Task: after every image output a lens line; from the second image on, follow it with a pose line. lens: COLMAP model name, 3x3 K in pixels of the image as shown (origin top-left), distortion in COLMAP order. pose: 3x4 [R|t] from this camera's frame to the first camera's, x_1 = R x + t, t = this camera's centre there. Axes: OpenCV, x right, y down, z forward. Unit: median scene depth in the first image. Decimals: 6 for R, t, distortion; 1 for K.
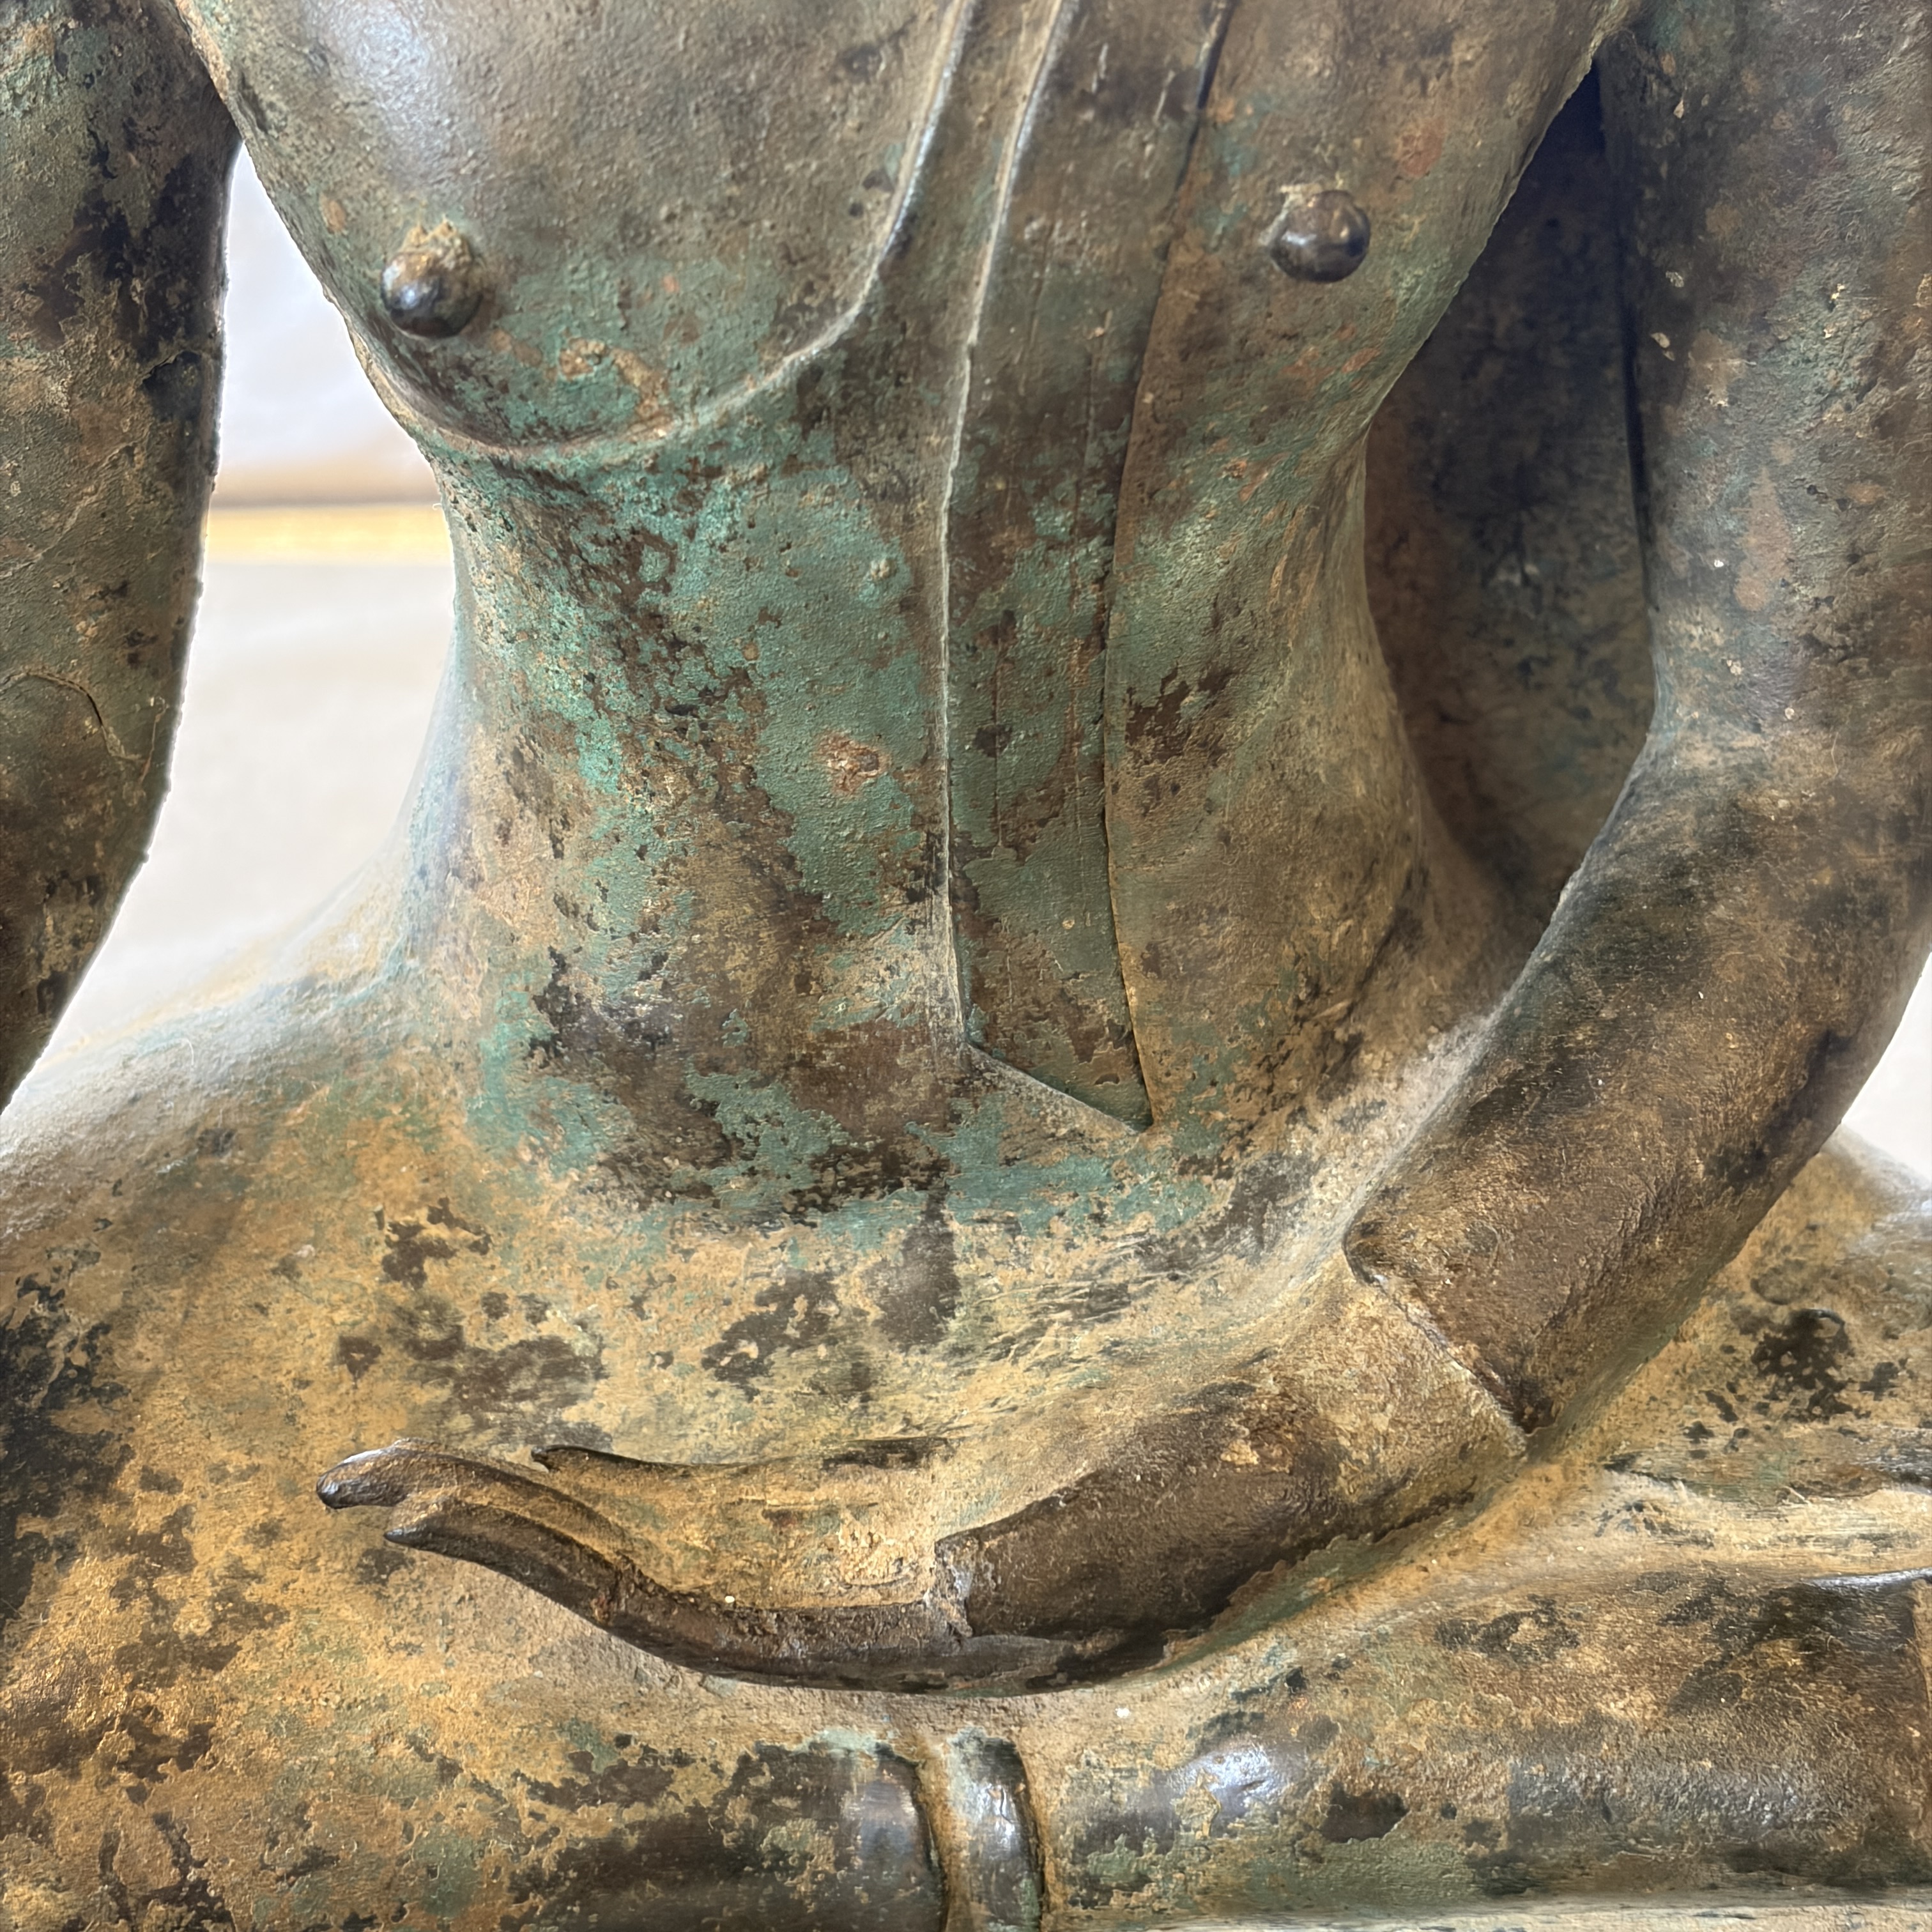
lens RADIAL K [[3944.3, 0, 975.6], [0, 3944.3, 1015.1], [0, 0, 1]] dist [0.260716, -1.279548]
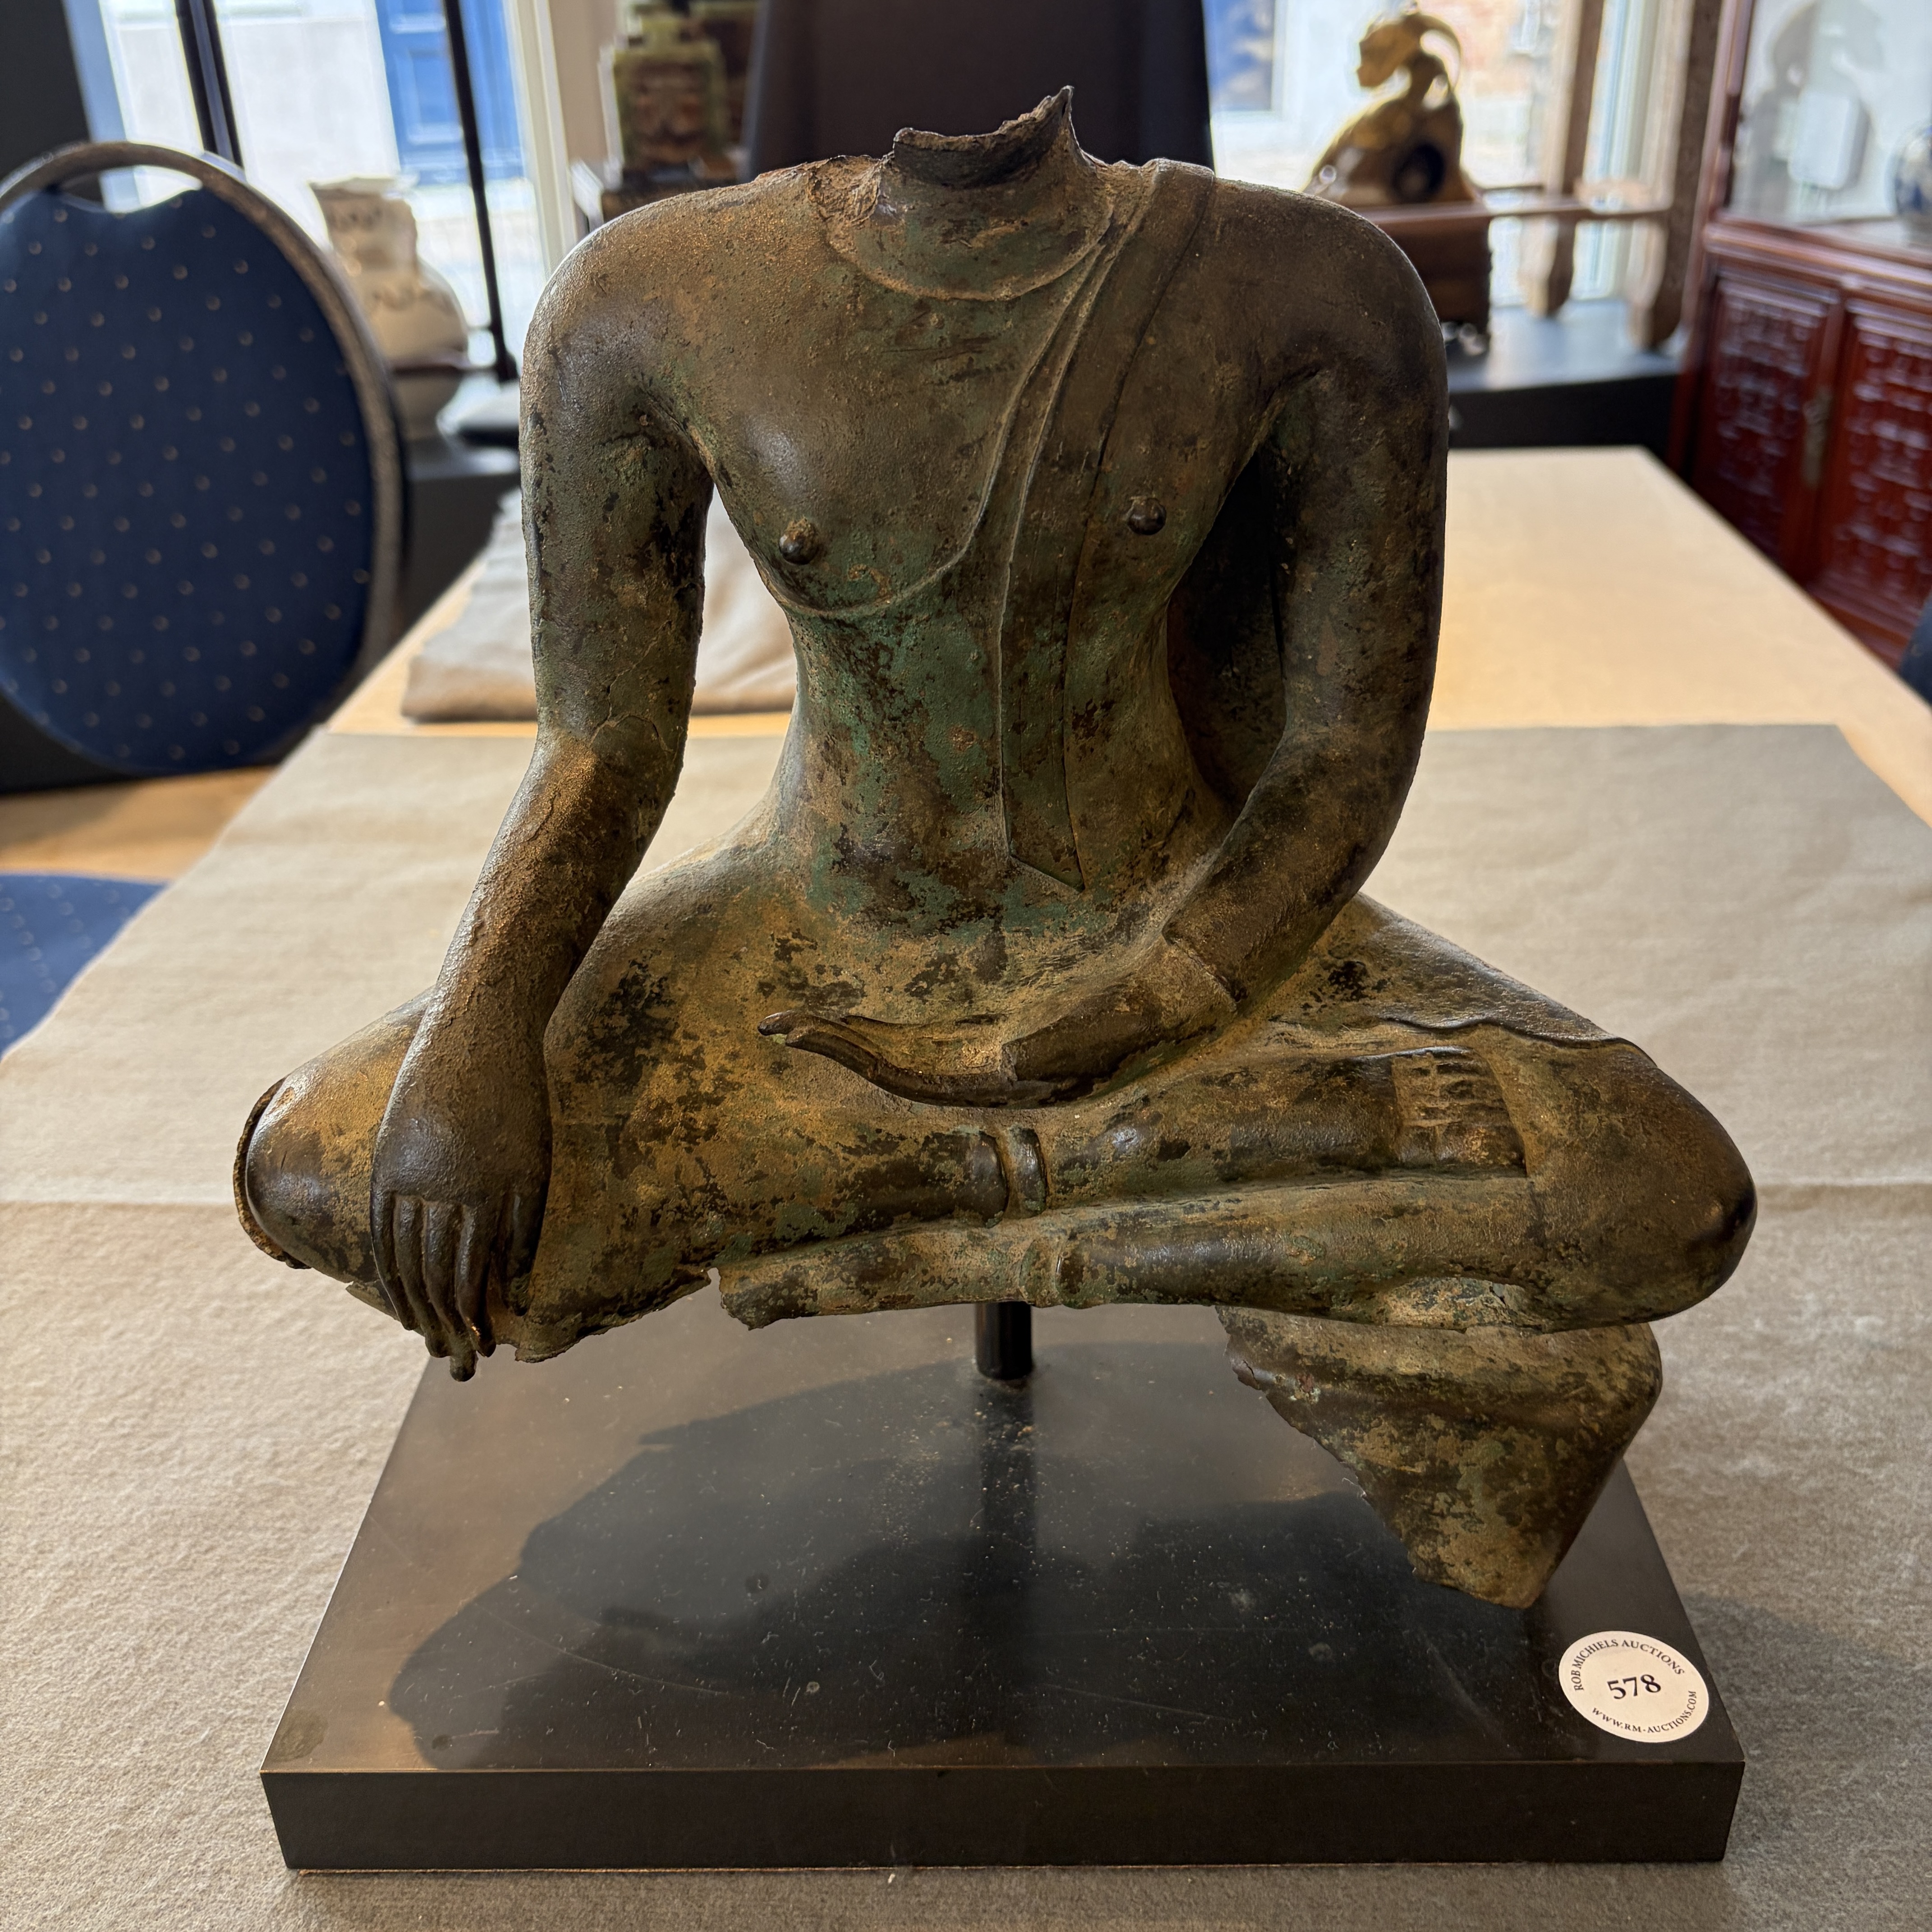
lens RADIAL K [[1955.5, 0, 968.3], [0, 1955.5, 996.5], [0, 0, 1]] dist [0.237270, -0.996167]
pose [[0.999827, -0.017106, -0.007316, -0.020898], [0.017064, 0.999837, -0.005830, 0.103577], [0.007414, 0.005704, 0.999956, -0.235582]]
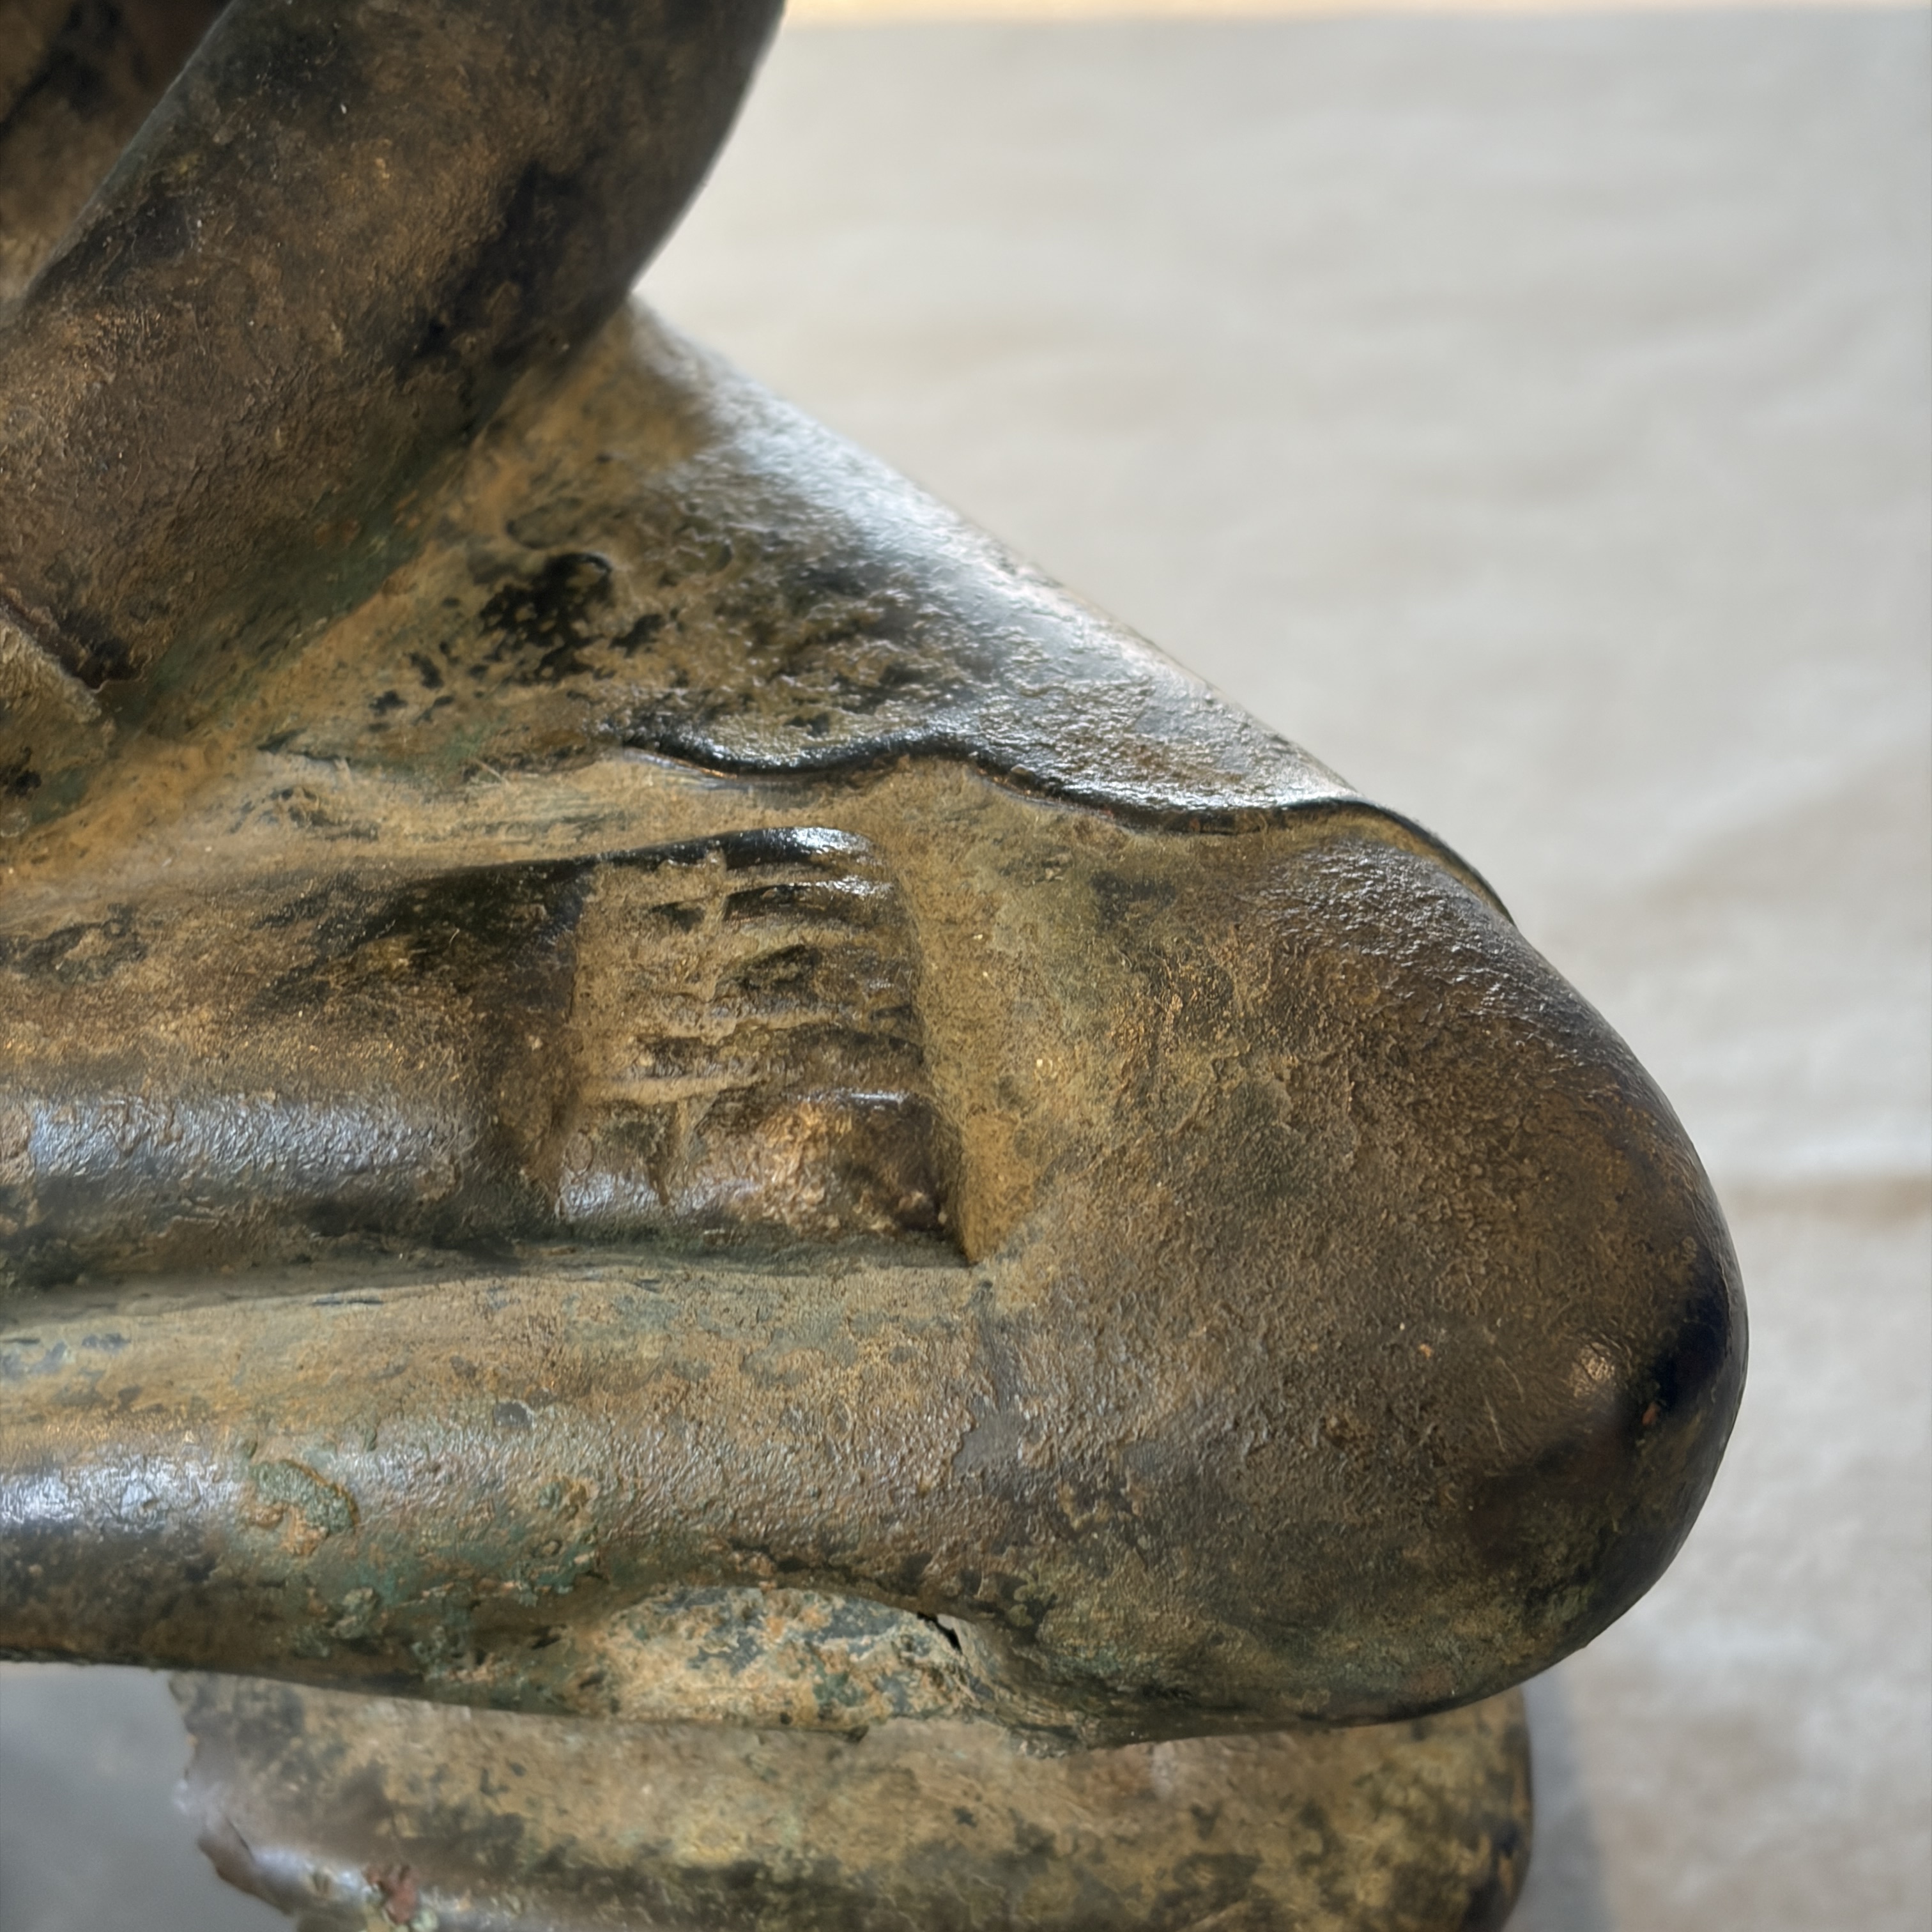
lens RADIAL K [[3959.1, 0, 964.5], [0, 3959.1, 1035.0], [0, 0, 1]] dist [0.277177, -1.540761]
pose [[0.999525, -0.027759, 0.013384, 0.284507], [0.026508, 0.995944, 0.085981, 0.107042], [-0.015716, -0.085586, 0.996207, 0.229049]]
